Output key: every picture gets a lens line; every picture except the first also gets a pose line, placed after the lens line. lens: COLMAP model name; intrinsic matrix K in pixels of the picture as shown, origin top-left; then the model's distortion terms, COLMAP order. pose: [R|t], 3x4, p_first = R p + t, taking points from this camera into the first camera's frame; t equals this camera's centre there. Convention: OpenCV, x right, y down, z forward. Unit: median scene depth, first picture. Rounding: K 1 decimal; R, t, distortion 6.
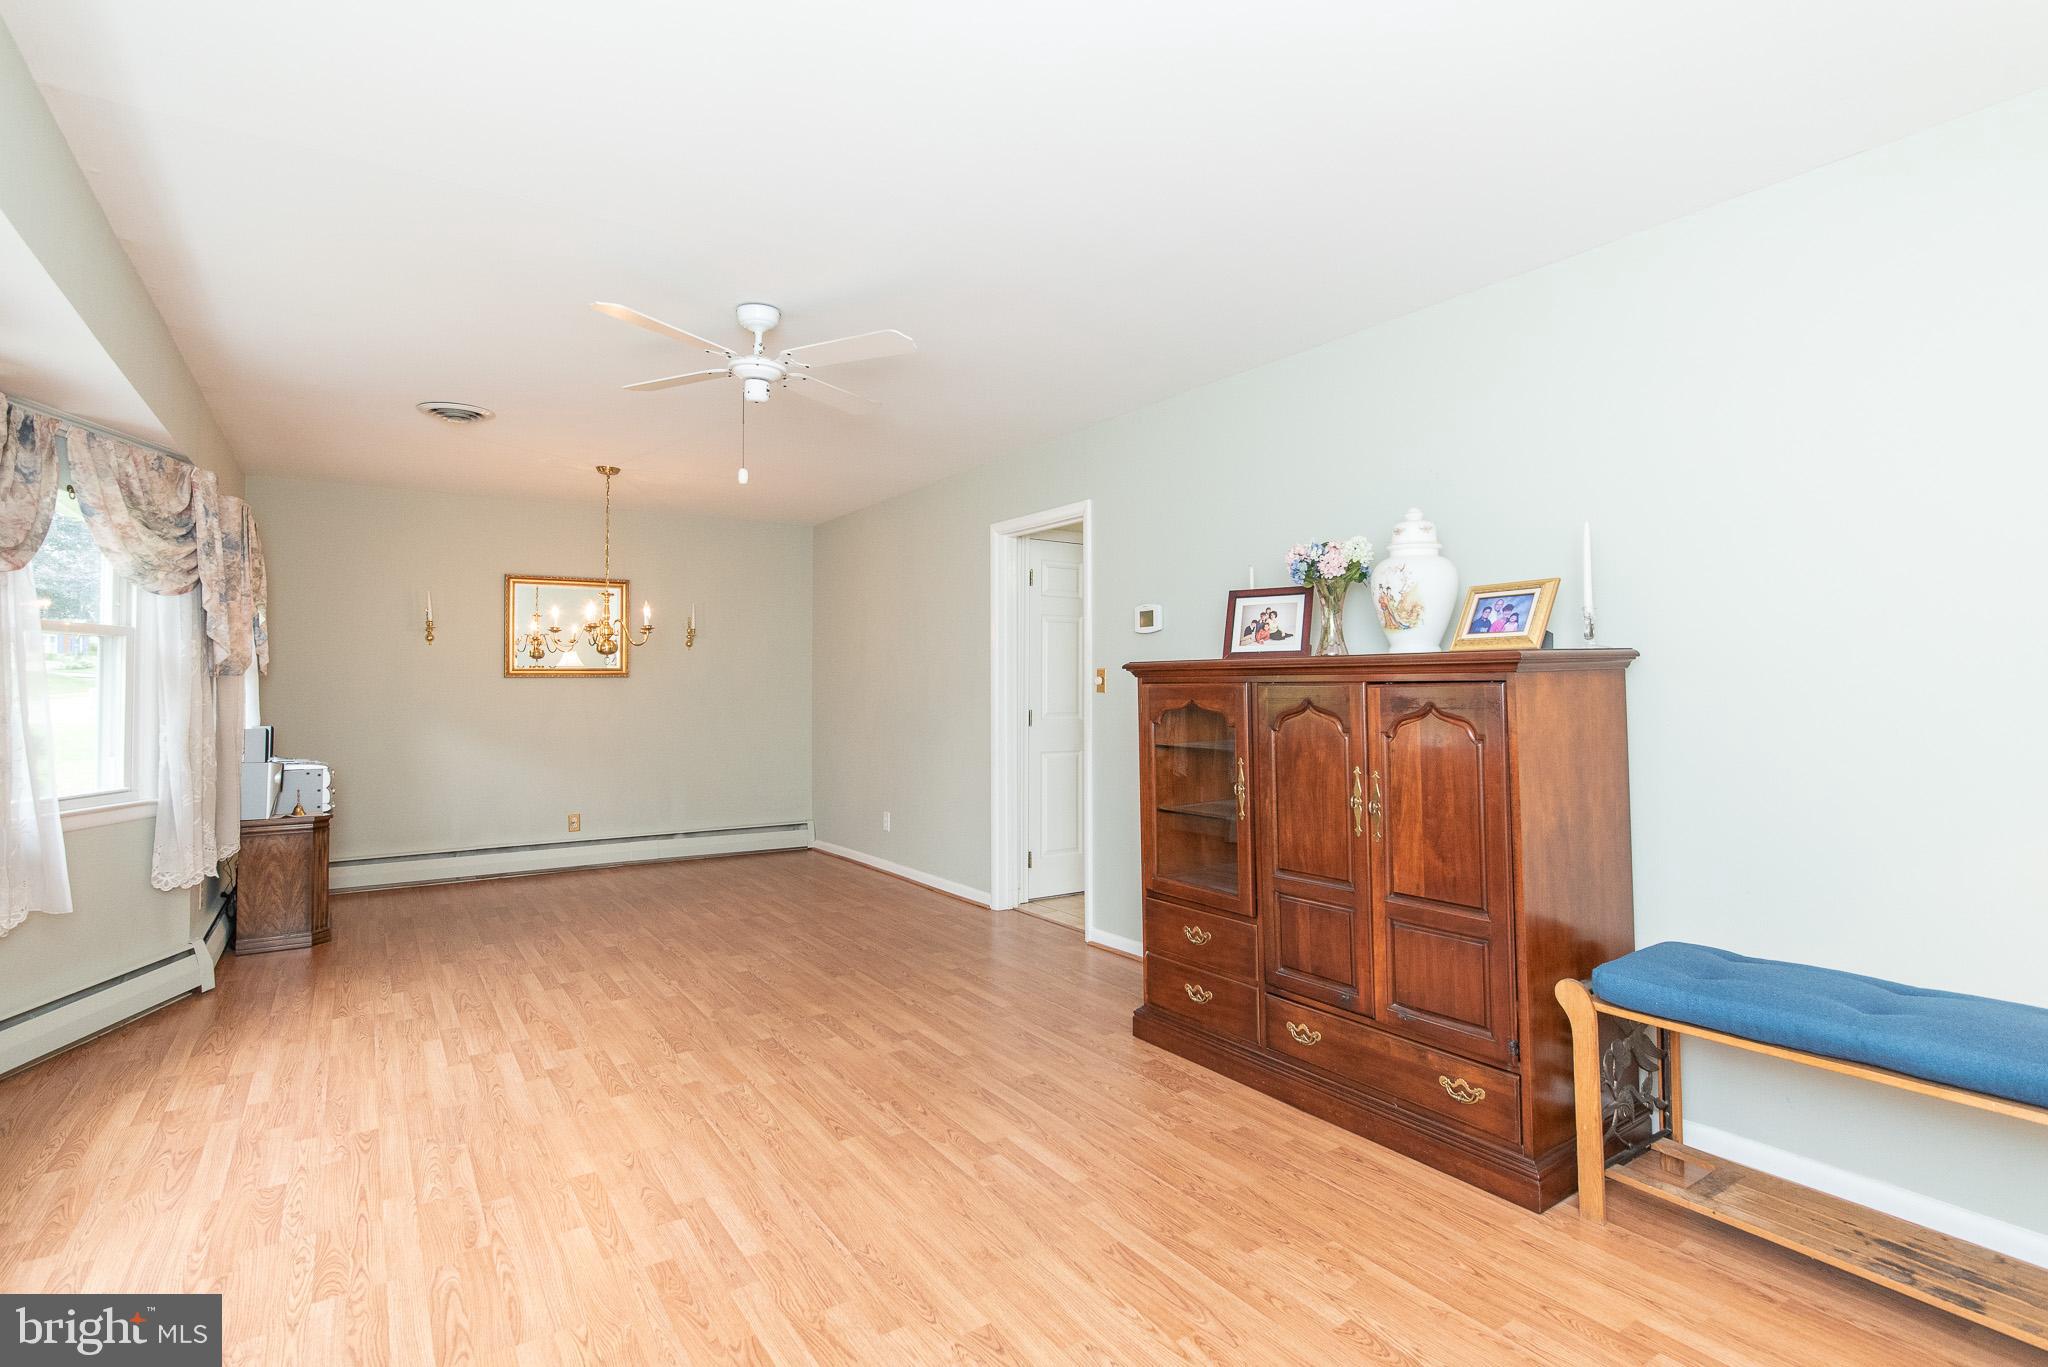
lens RADIAL K [[993.8, 0, 1024.5], [0, 993.8, 651.2], [0, 0, 1]] dist [-0.008514, 0.000202]
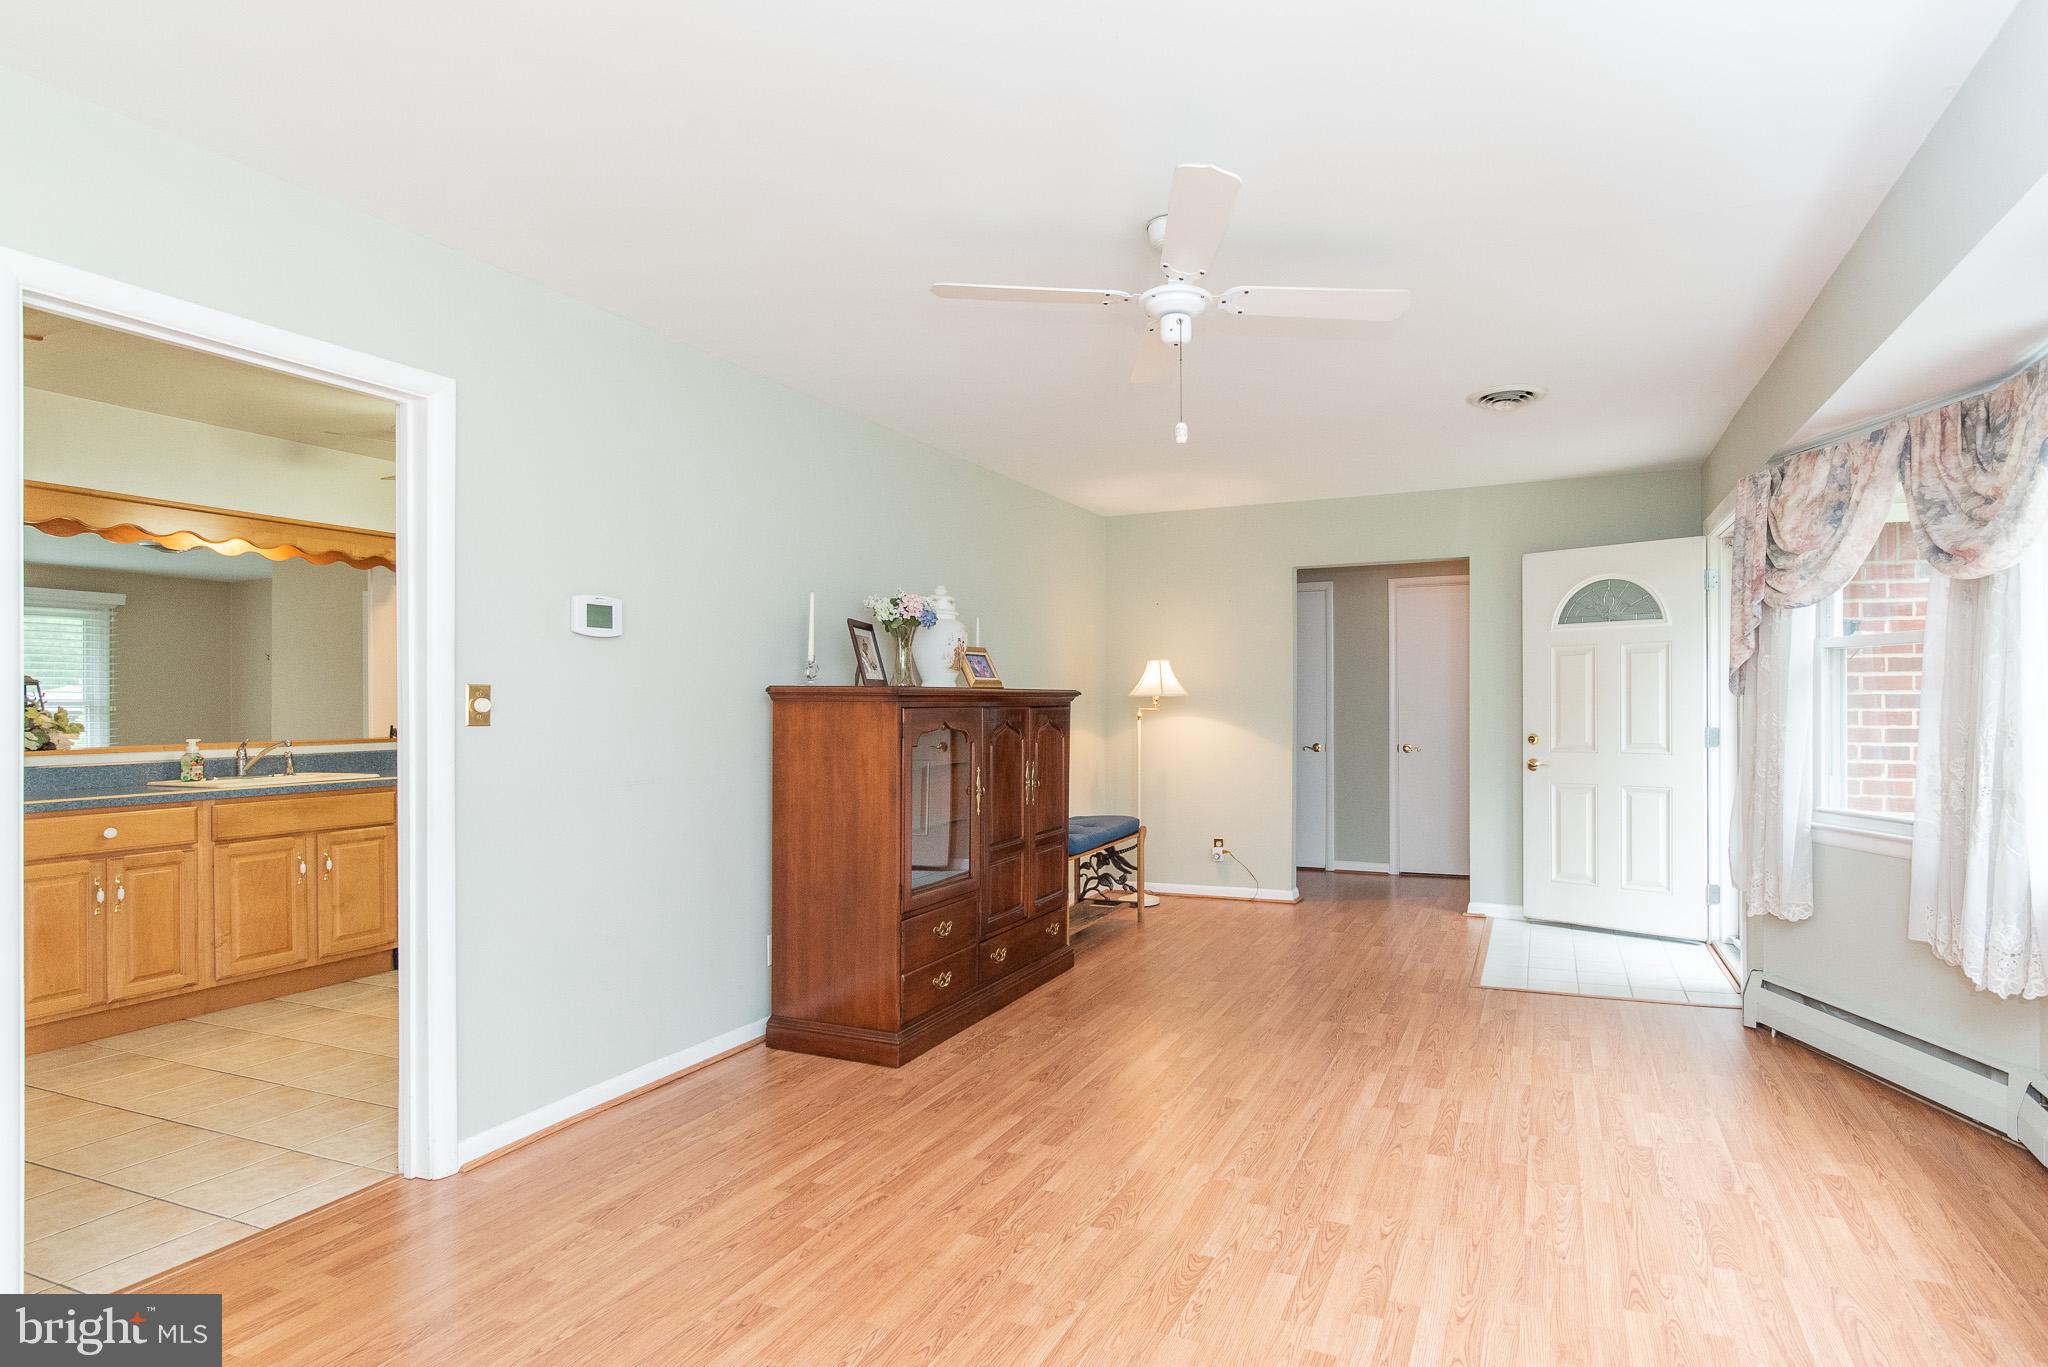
lens RADIAL K [[993.8, 0, 1146.9], [0, 993.8, 697.3], [0, 0, 1]] dist [-0.008514, 0.000202]
pose [[-0.560567, 0.008407, 0.828067, -0.853540], [-0.022744, 0.999415, -0.025543, 0.042066], [-0.827797, -0.033152, -0.560047, 1.375893]]
